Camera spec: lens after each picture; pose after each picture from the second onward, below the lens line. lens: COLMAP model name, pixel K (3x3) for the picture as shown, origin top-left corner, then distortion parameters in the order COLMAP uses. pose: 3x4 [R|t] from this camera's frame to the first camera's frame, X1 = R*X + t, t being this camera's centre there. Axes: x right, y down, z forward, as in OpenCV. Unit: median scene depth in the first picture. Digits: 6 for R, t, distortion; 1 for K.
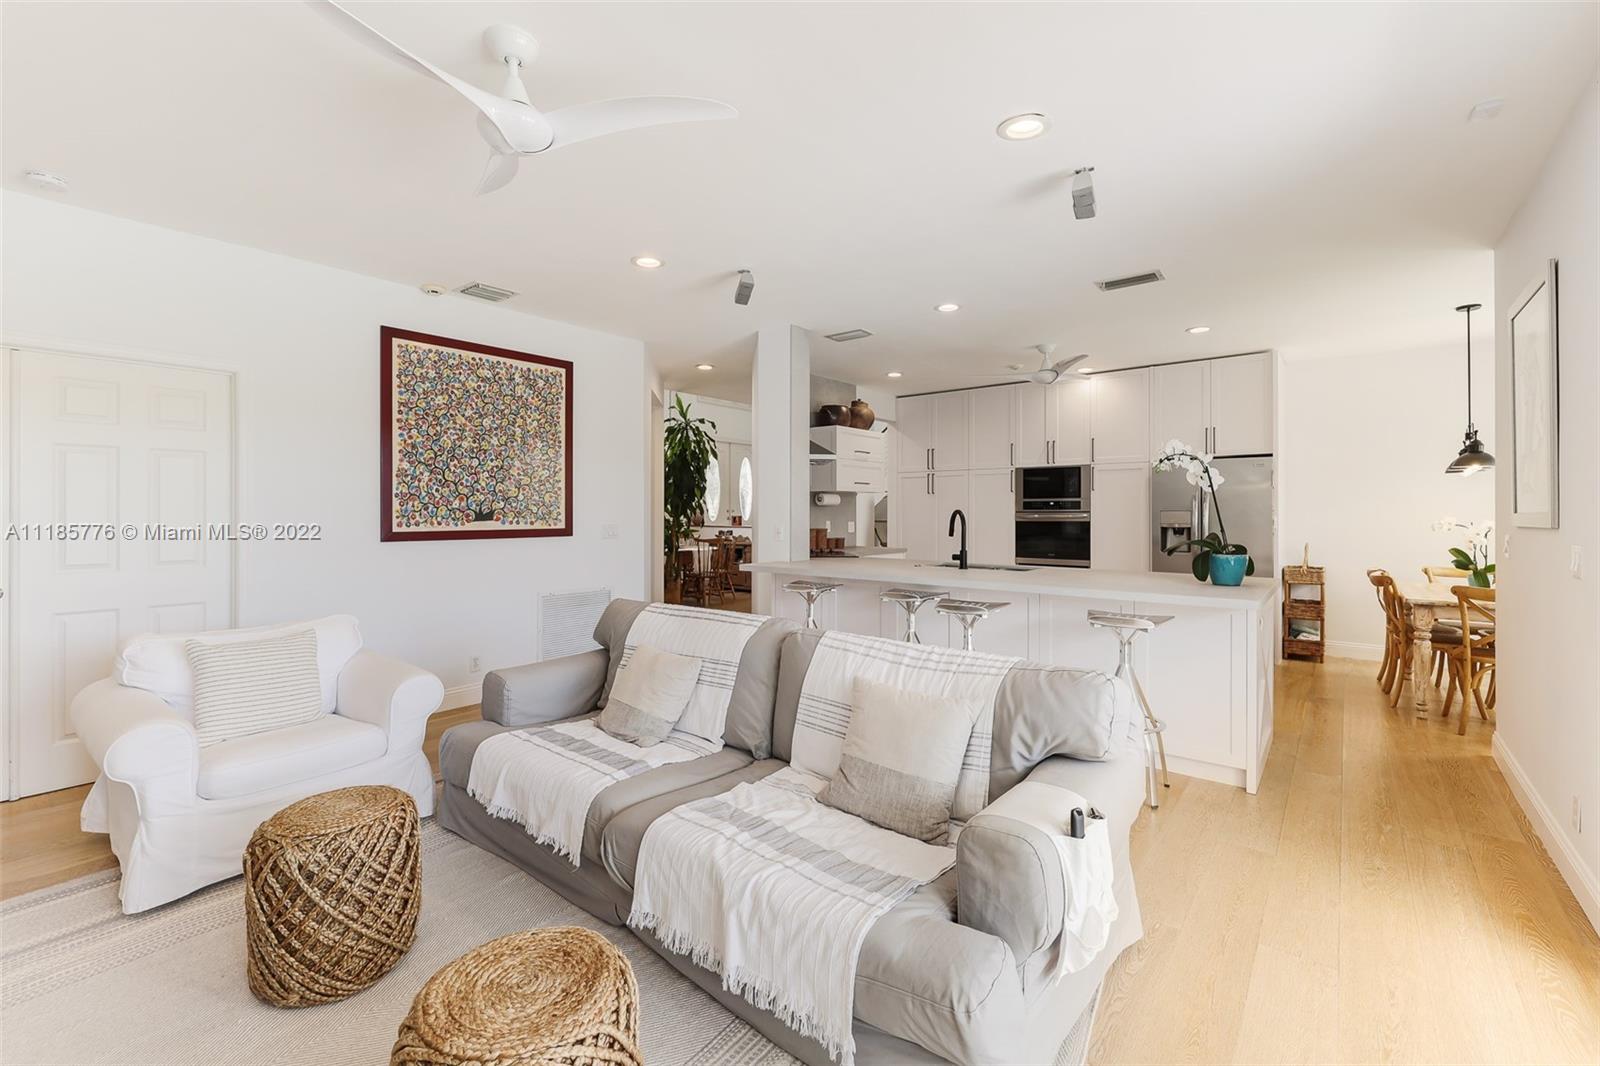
lens RADIAL K [[677.3, 0, 788.1], [0, 677.3, 505.4], [0, 0, 1]] dist [-0.003083, 0.000100]
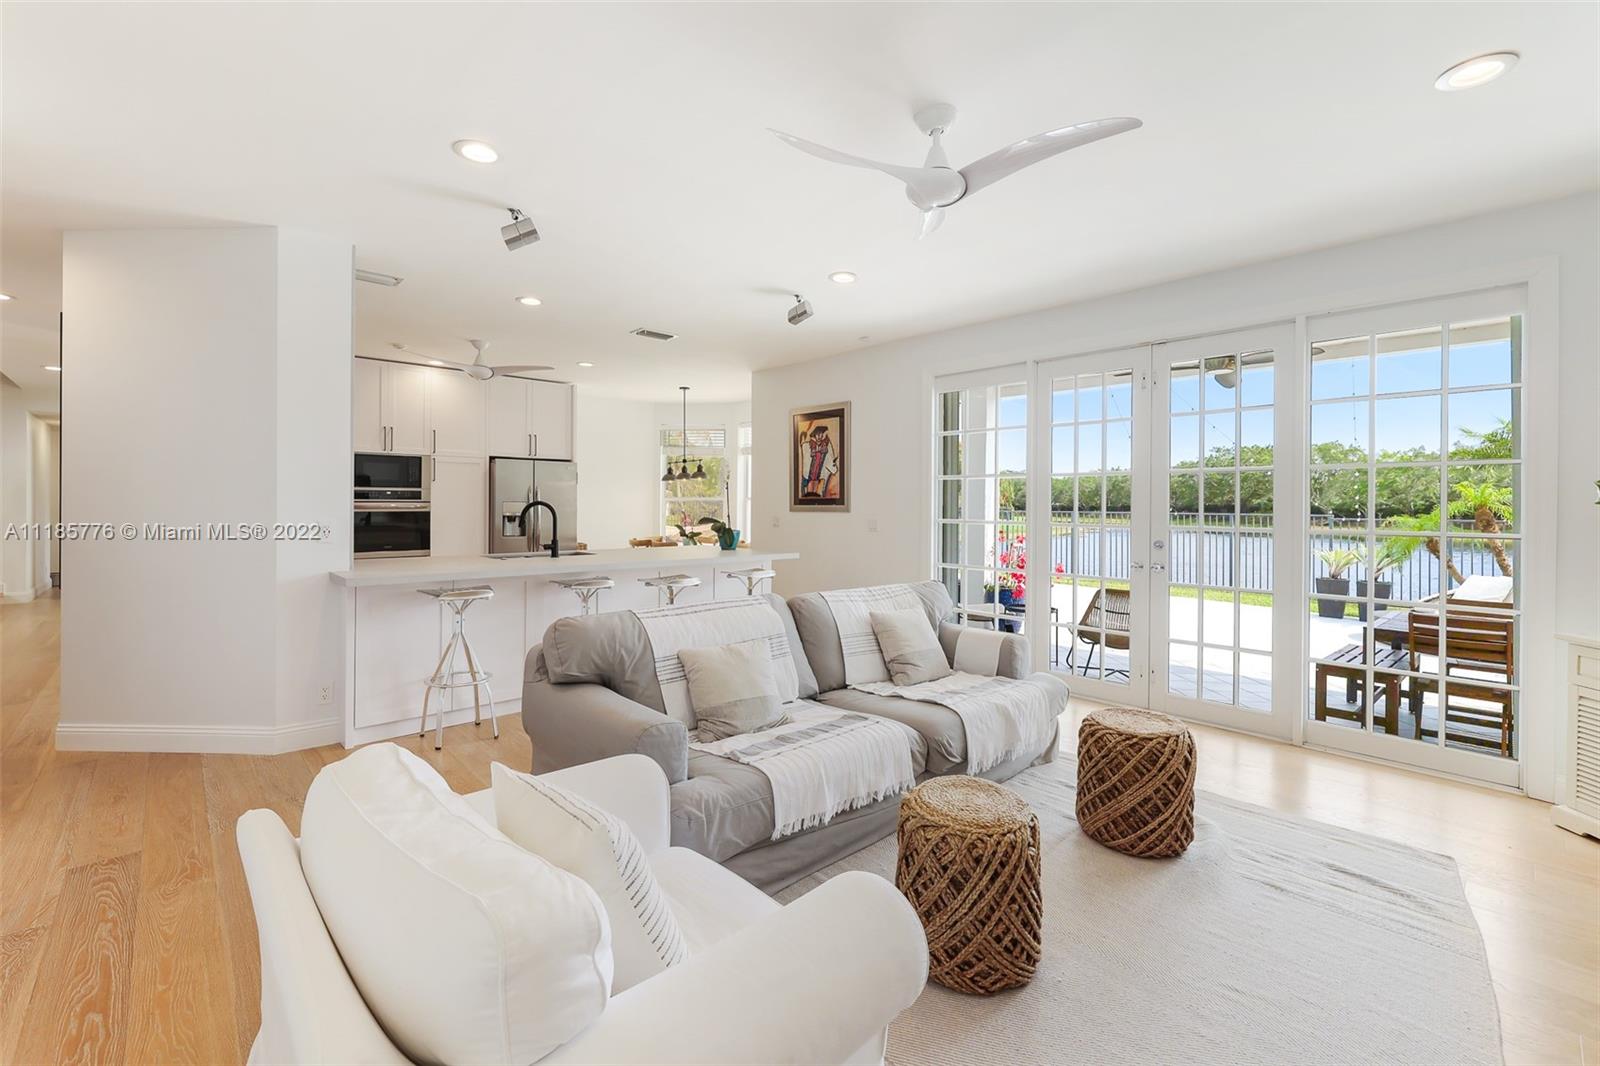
lens RADIAL K [[677.3, 0, 793.0], [0, 677.3, 505.1], [0, 0, 1]] dist [-0.003083, 0.000100]
pose [[0.128905, -0.003071, 0.991652, -0.492460], [-0.015158, 0.999872, 0.005067, 0.000803], [-0.991541, -0.015684, 0.128842, 0.328393]]
